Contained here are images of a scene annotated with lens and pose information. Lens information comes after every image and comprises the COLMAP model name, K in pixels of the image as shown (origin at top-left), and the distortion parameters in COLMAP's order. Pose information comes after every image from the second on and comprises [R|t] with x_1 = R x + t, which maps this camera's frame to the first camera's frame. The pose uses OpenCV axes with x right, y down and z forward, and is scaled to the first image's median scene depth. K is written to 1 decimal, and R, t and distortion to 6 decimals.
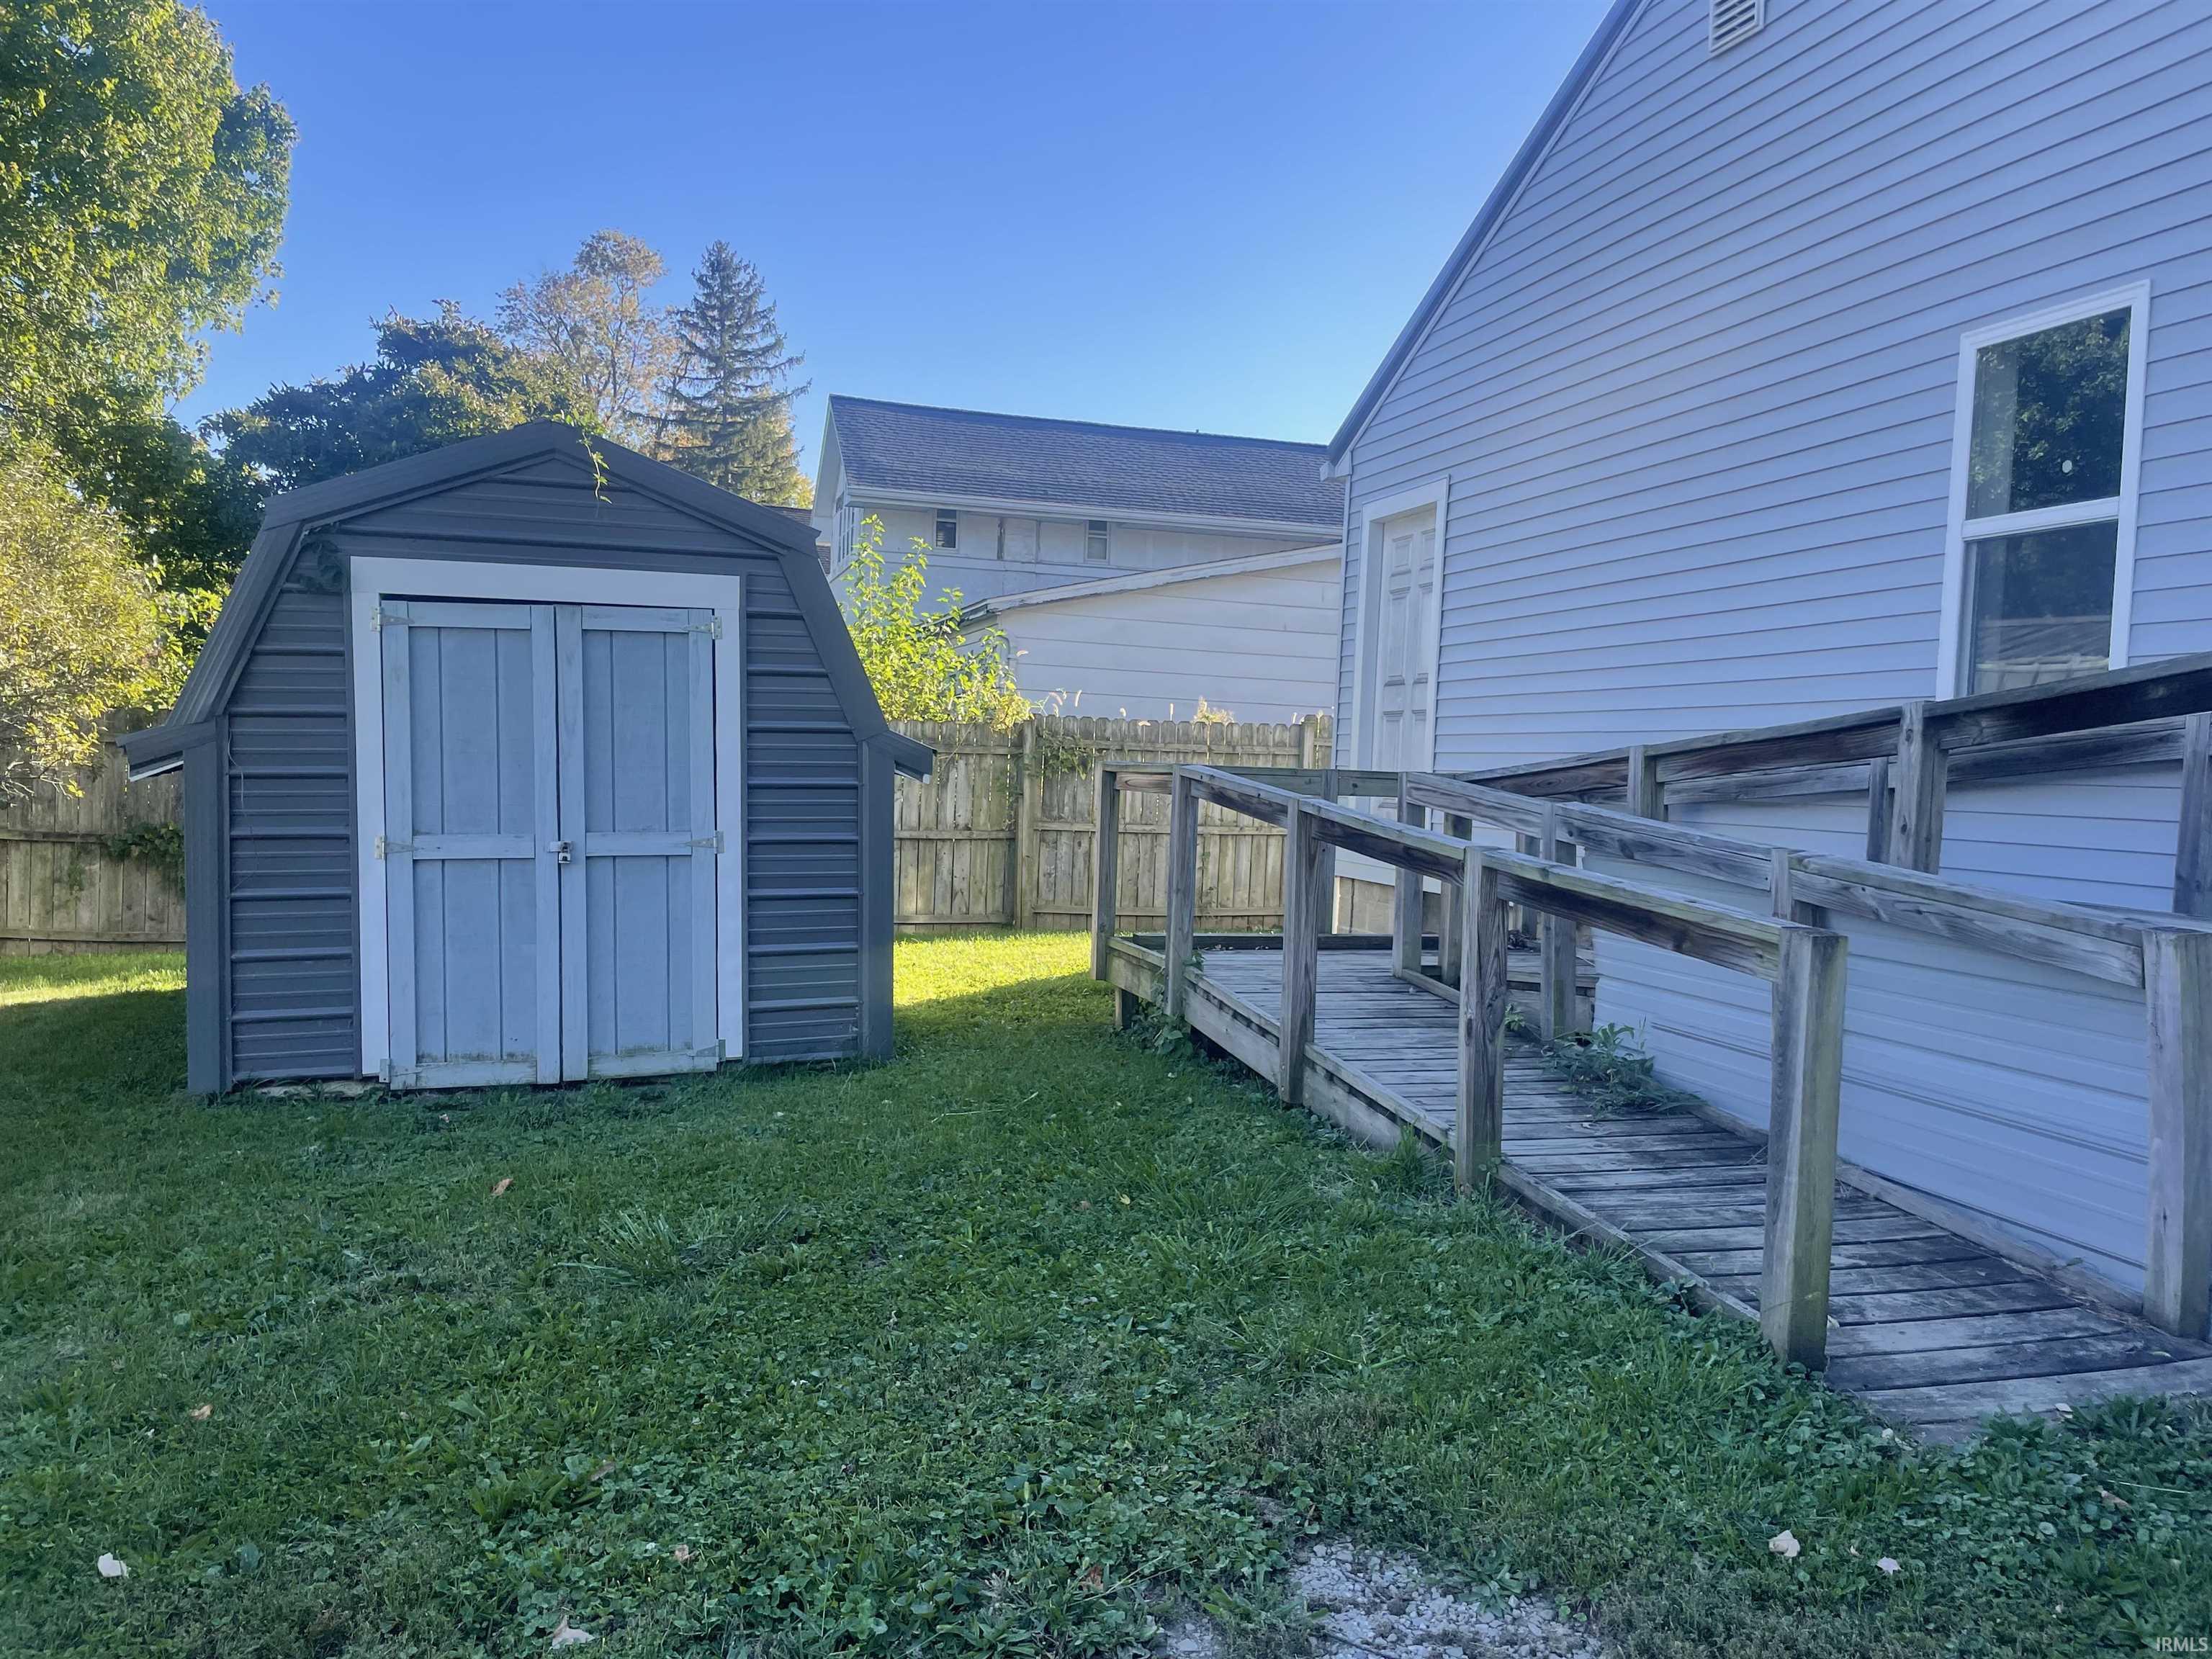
lens RADIAL K [[1633.5, 0, 1105.8], [0, 1633.5, 839.1], [0, 0, 1]] dist [0.091336, -0.105885]
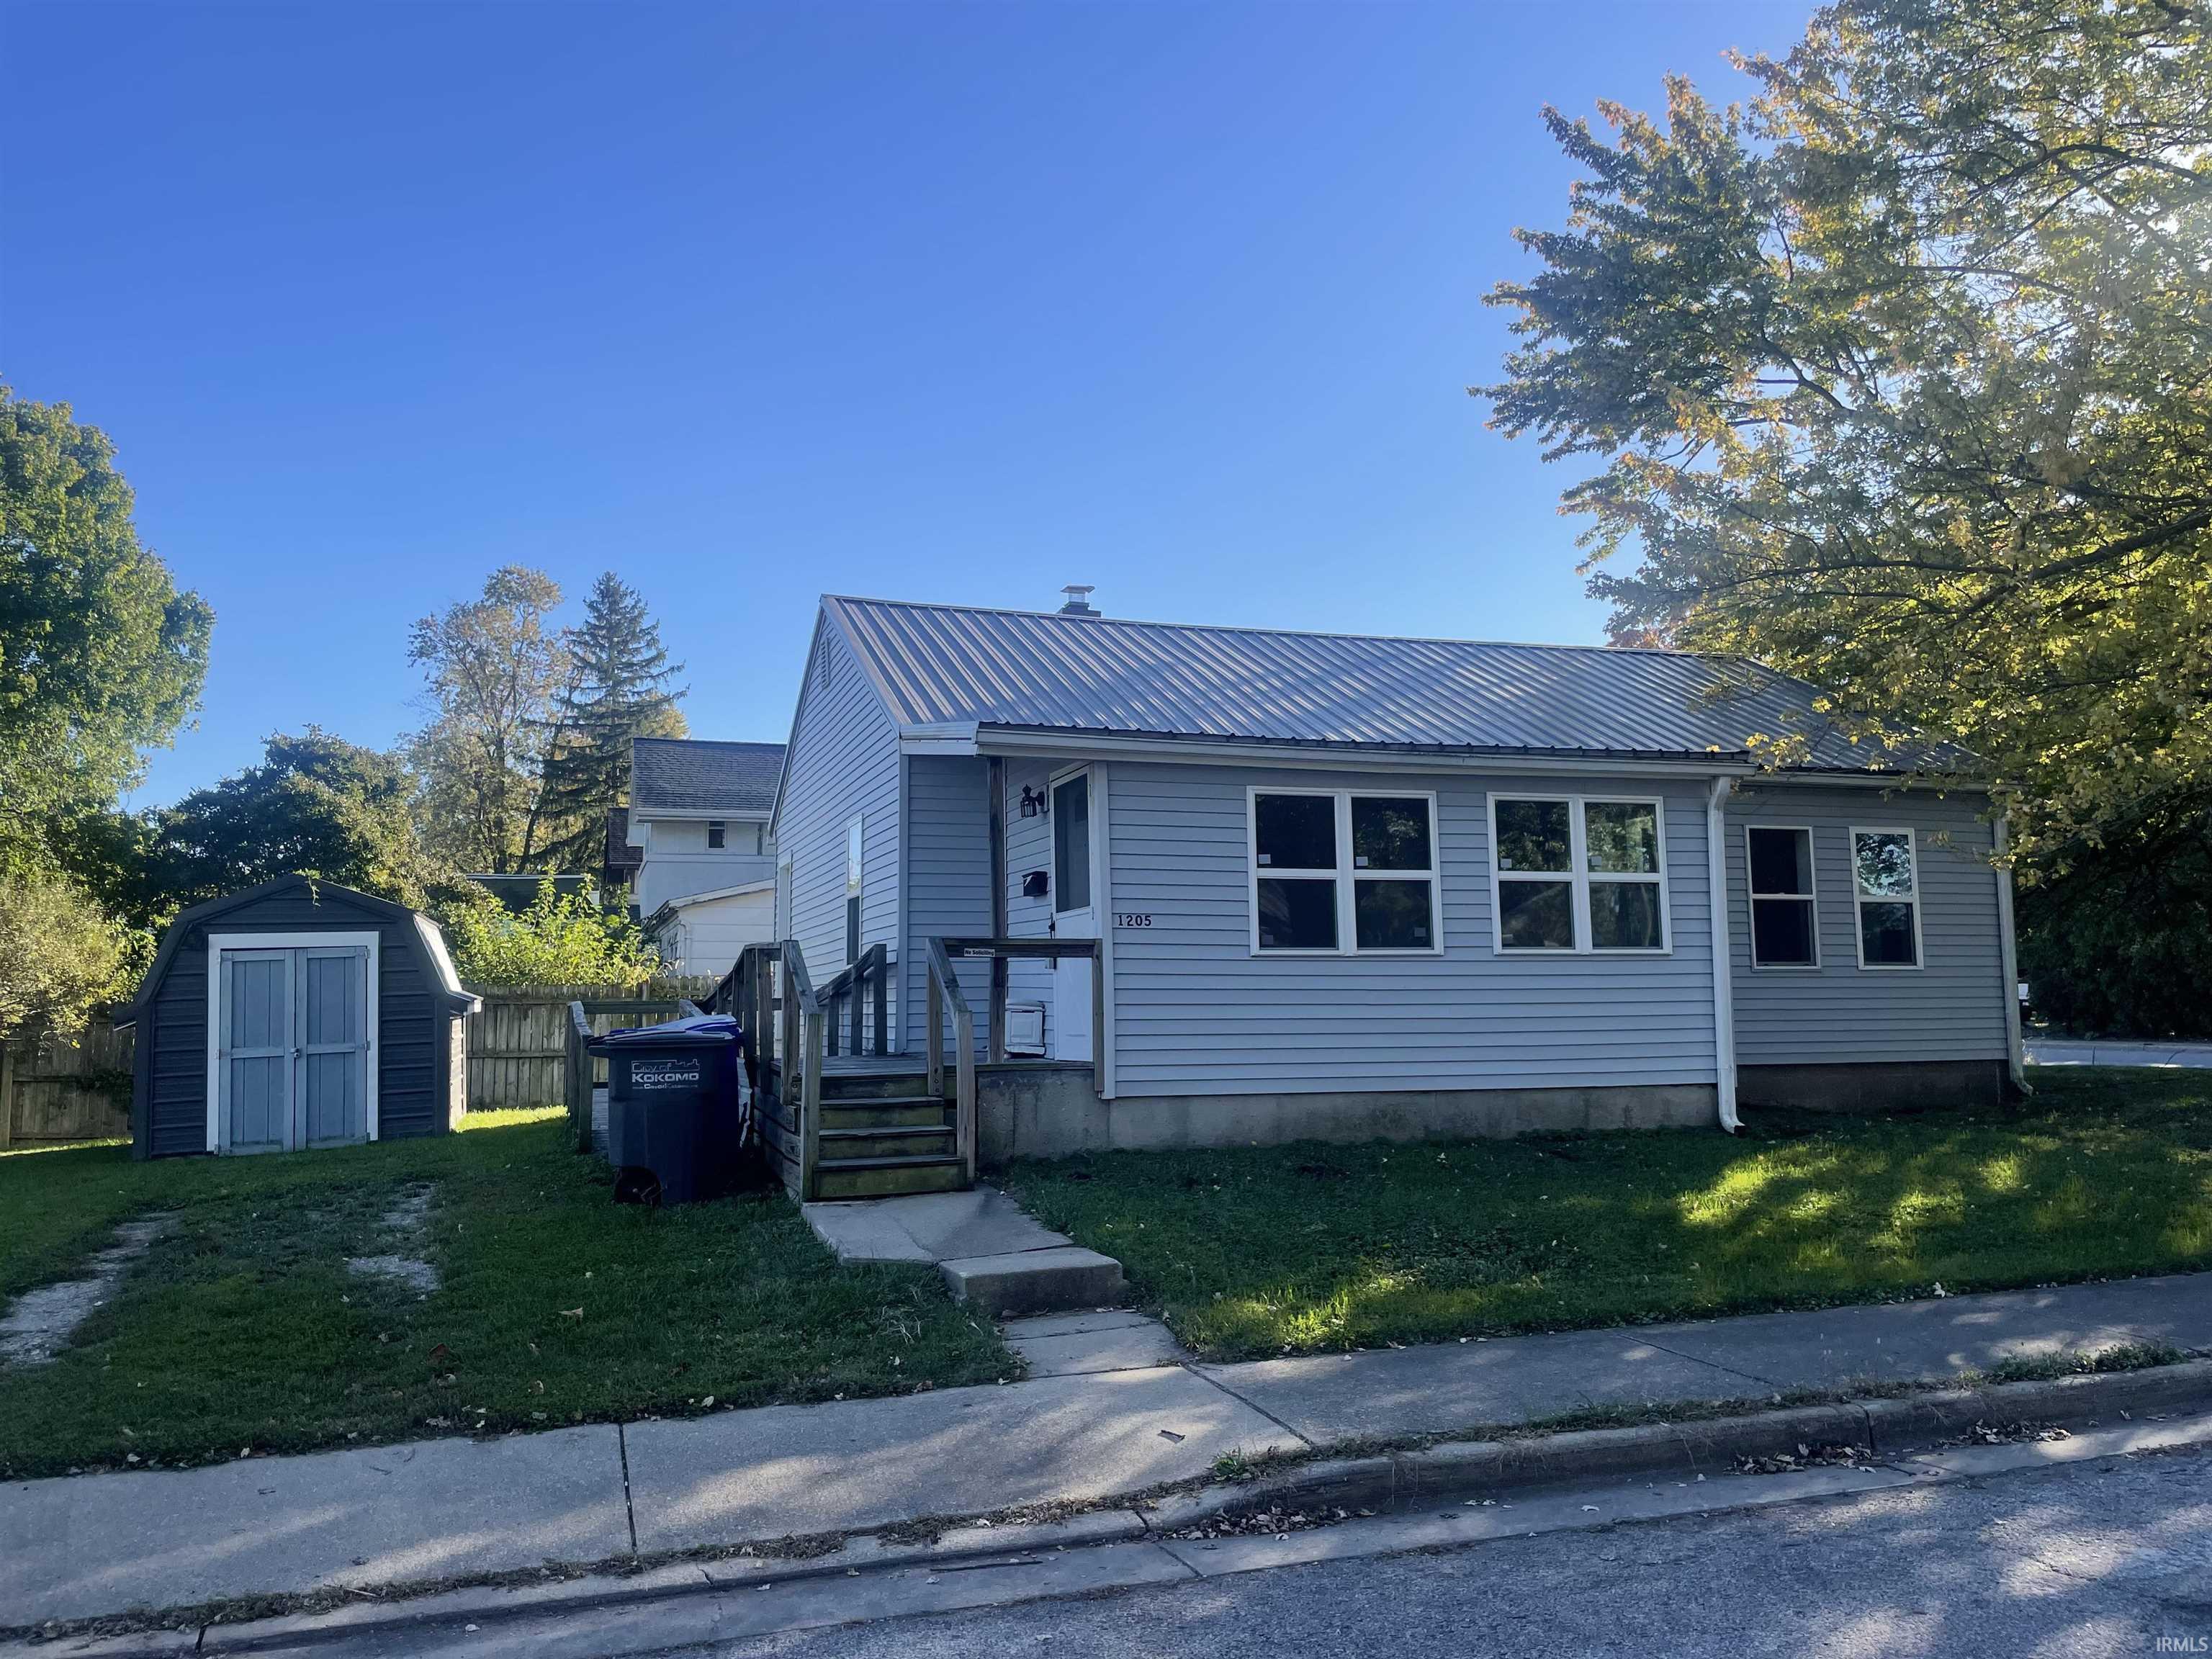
lens RADIAL K [[1633.5, 0, 1105.8], [0, 1633.5, 839.1], [0, 0, 1]] dist [0.091336, -0.105885]
pose [[0.998300, -0.045087, 0.036925, 0.414683], [0.050079, 0.987737, -0.147875, 0.063576], [-0.029805, 0.149473, 0.988317, -0.786931]]
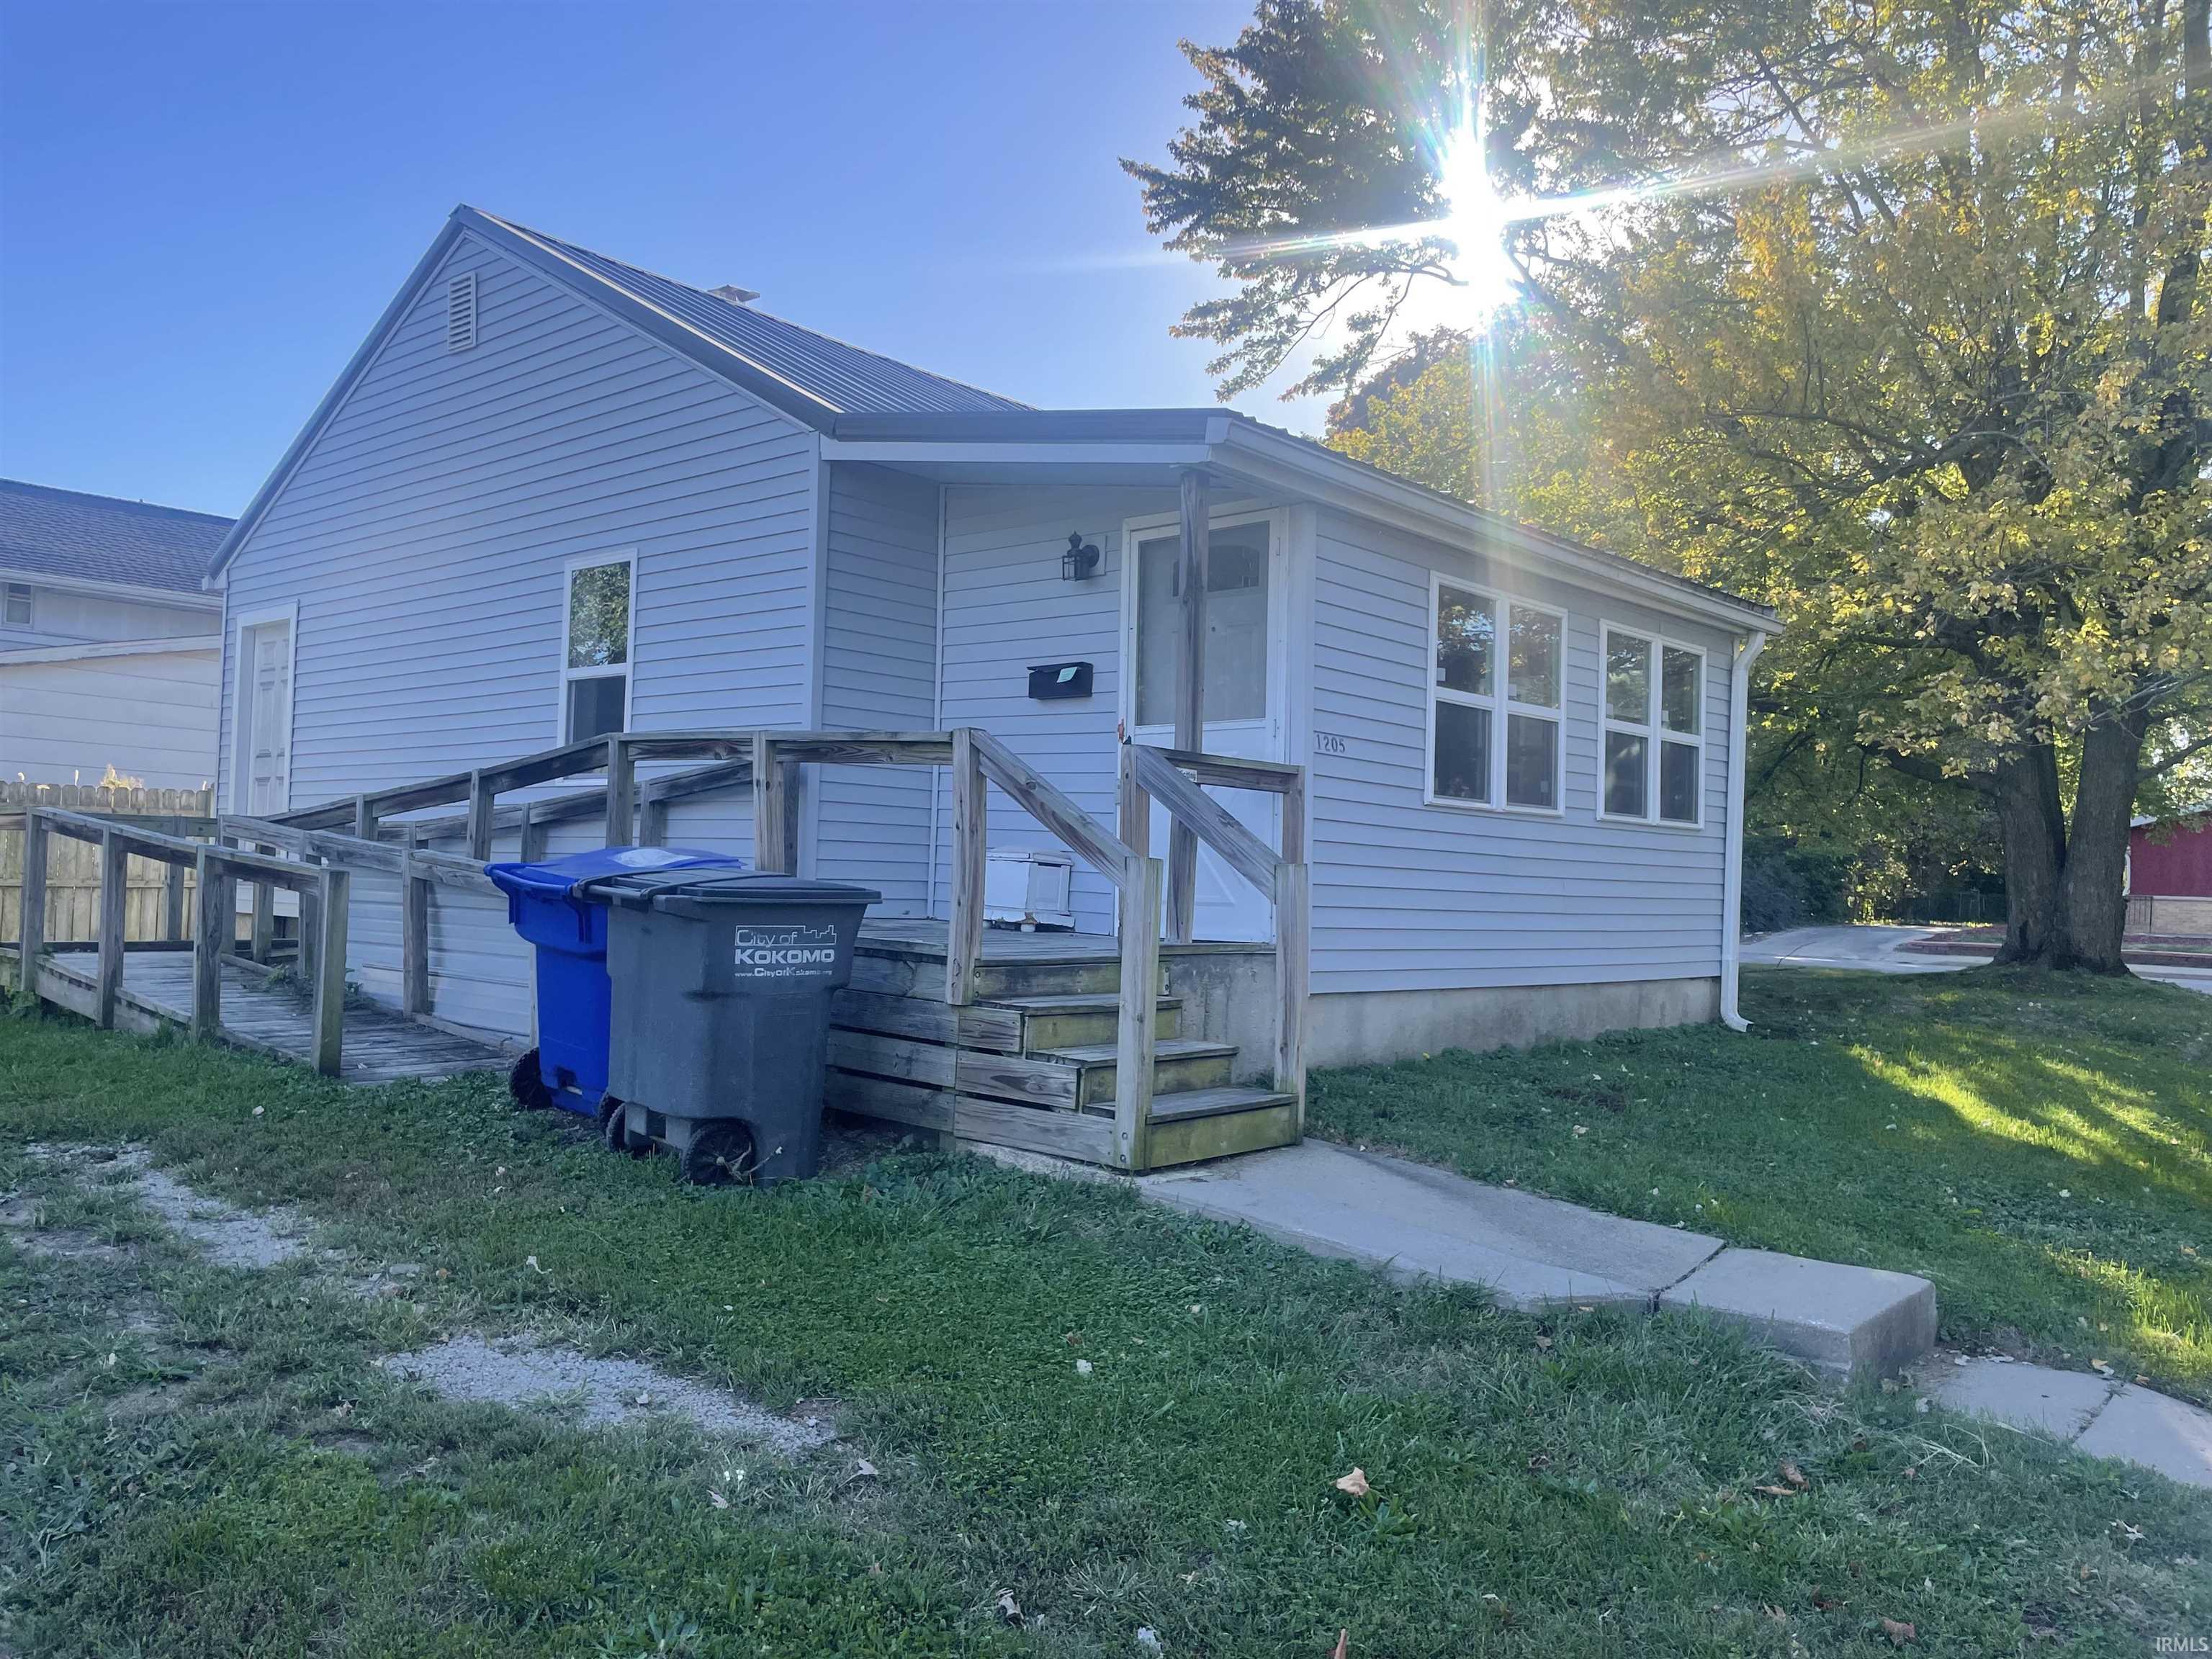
lens RADIAL K [[1666.8, 0, 1099.6], [0, 1666.8, 845.2], [0, 0, 1]] dist [0.078619, -0.105138]
pose [[0.852381, 0.001564, 0.522919, 0.037196], [0.024904, 0.998739, -0.043583, 0.039171], [-0.522328, 0.050172, 0.851267, -0.370878]]
